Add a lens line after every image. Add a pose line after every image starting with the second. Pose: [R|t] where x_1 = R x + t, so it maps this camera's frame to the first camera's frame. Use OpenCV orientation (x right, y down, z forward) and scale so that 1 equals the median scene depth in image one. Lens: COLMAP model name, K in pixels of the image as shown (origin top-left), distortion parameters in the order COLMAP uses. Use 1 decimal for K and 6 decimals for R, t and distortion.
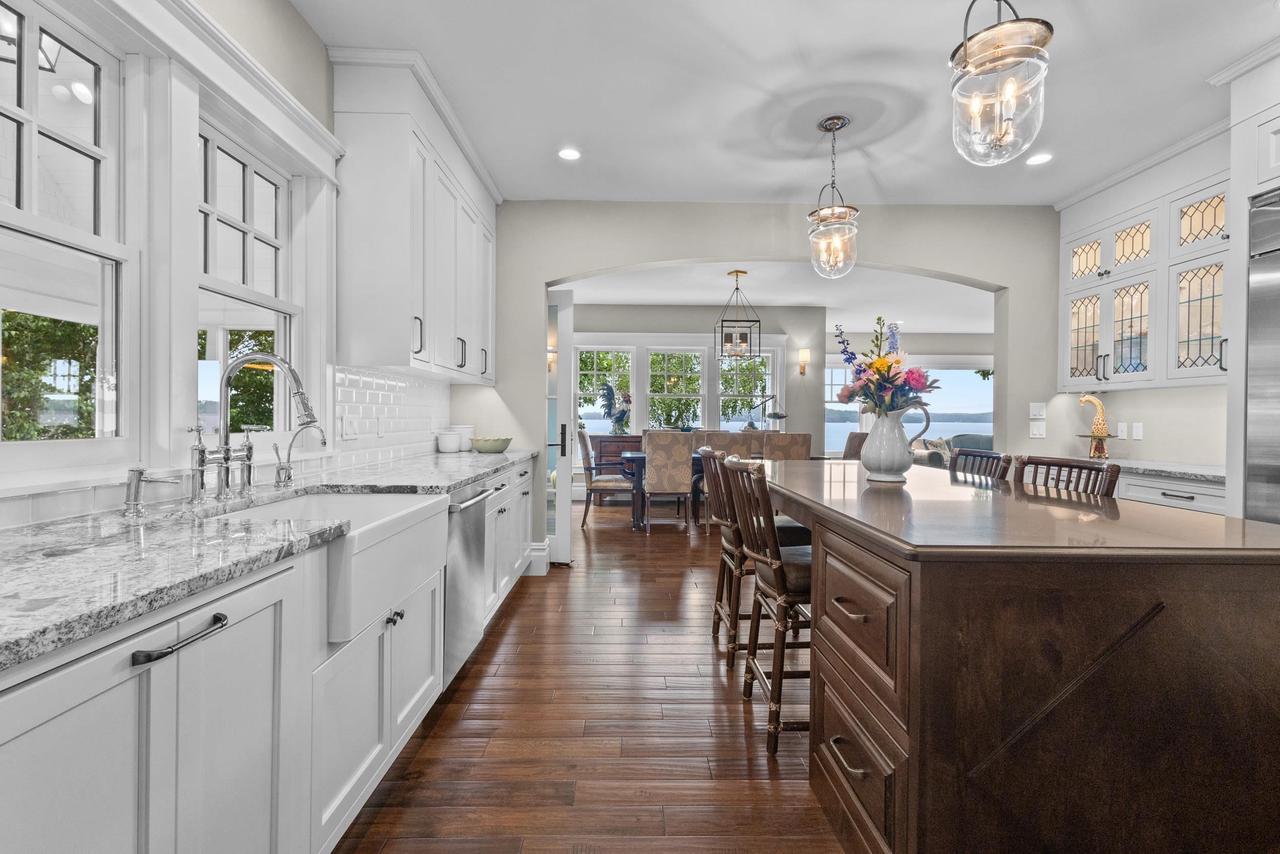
lens RADIAL K [[593.4, 0, 636.8], [0, 593.4, 419.7], [0, 0, 1]] dist [0.012367, -0.003854]
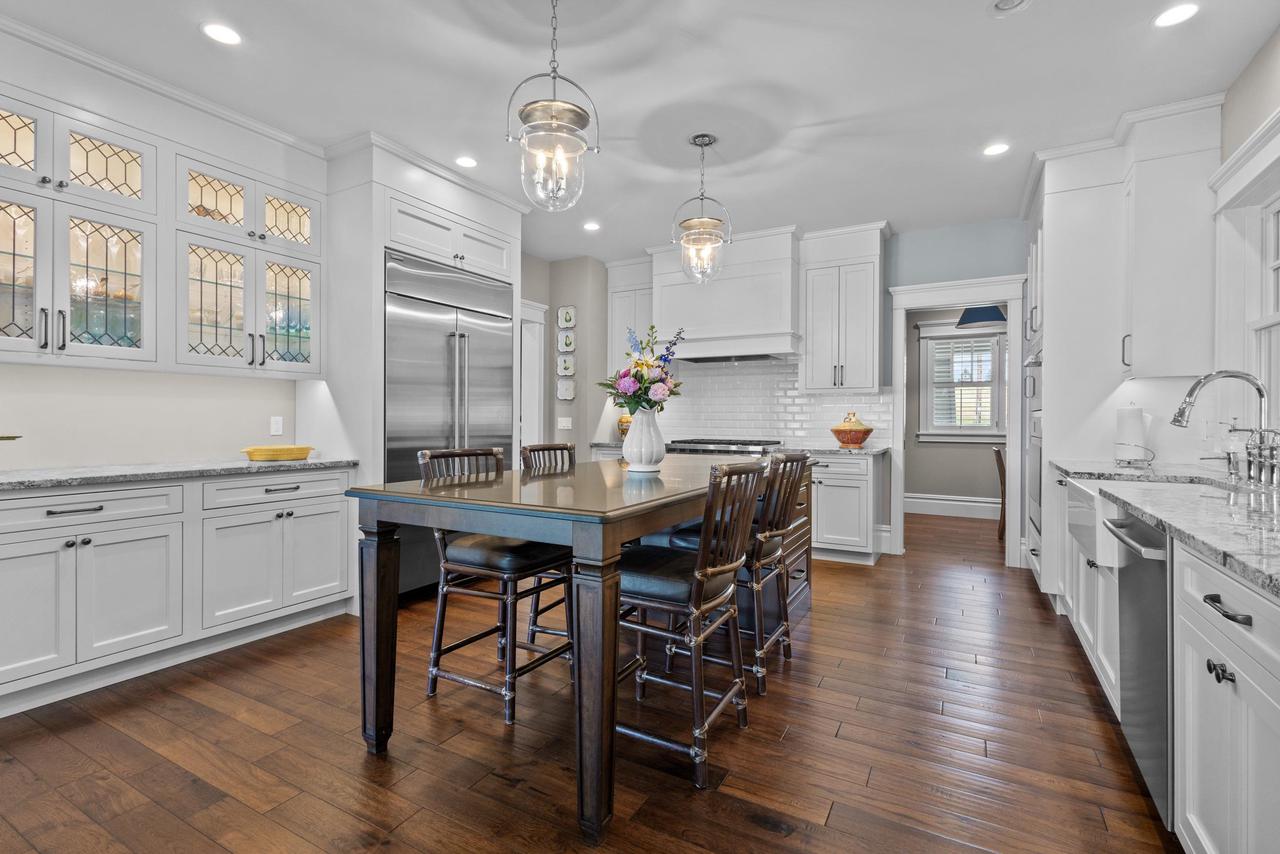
lens RADIAL K [[593.4, 0, 636.8], [0, 593.4, 419.7], [0, 0, 1]] dist [0.012367, -0.003854]
pose [[-0.862078, -0.010618, 0.506664, -0.105686], [-0.008437, 0.999943, 0.006600, 0.000329], [-0.506705, 0.001415, -0.862118, 1.542427]]
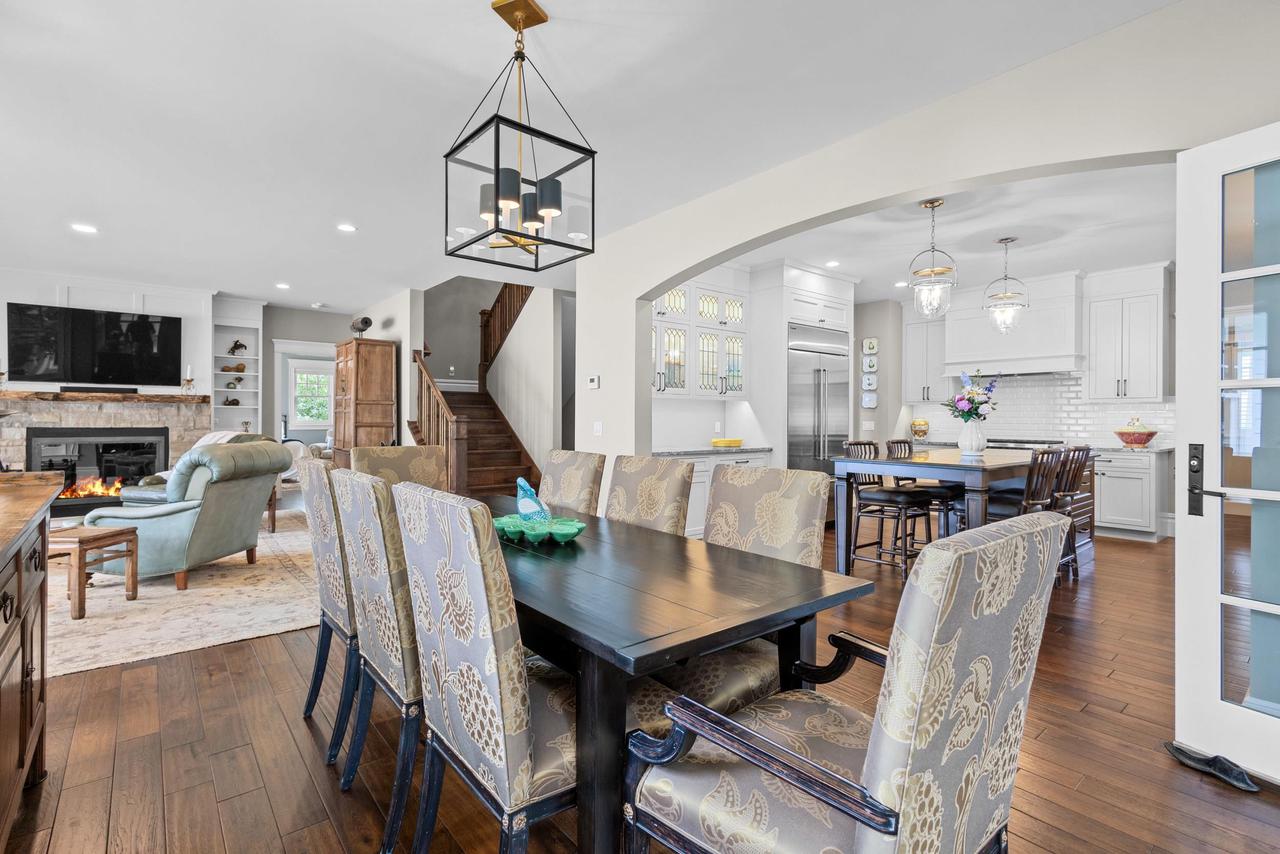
lens RADIAL K [[593.4, 0, 636.8], [0, 593.4, 419.7], [0, 0, 1]] dist [0.012367, -0.003854]
pose [[-0.619850, -0.010737, 0.784647, -0.315775], [-0.005596, 0.999941, 0.009262, -0.016512], [-0.784700, 0.001350, -0.619874, 2.355254]]
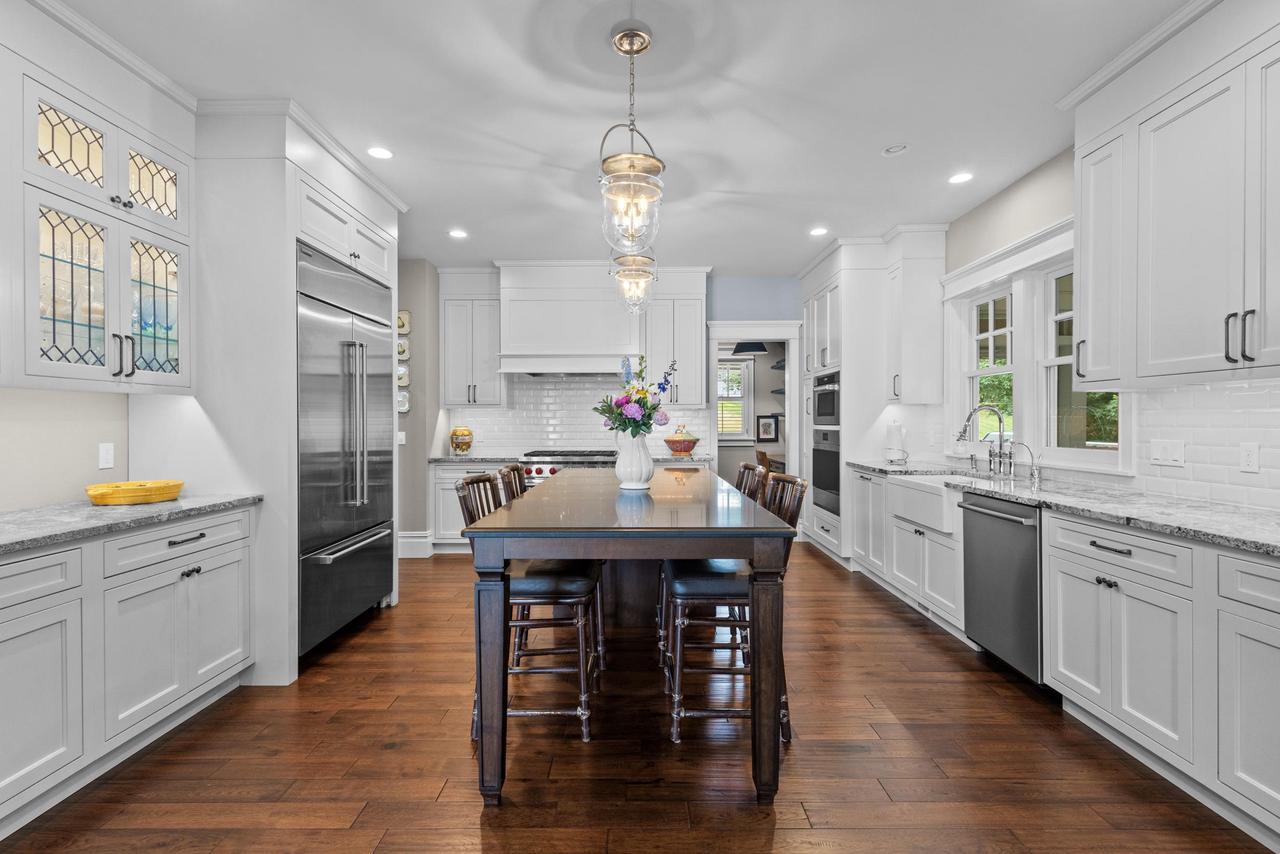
lens RADIAL K [[586.1, 0, 640.0], [0, 586.1, 427.0], [0, 0, 1]] dist [0.001965, 0.000058]
pose [[-0.999761, -0.004118, 0.021490, 0.301267], [-0.003872, 0.999926, 0.011502, -0.028243], [-0.021535, 0.011416, -0.999703, 1.727177]]
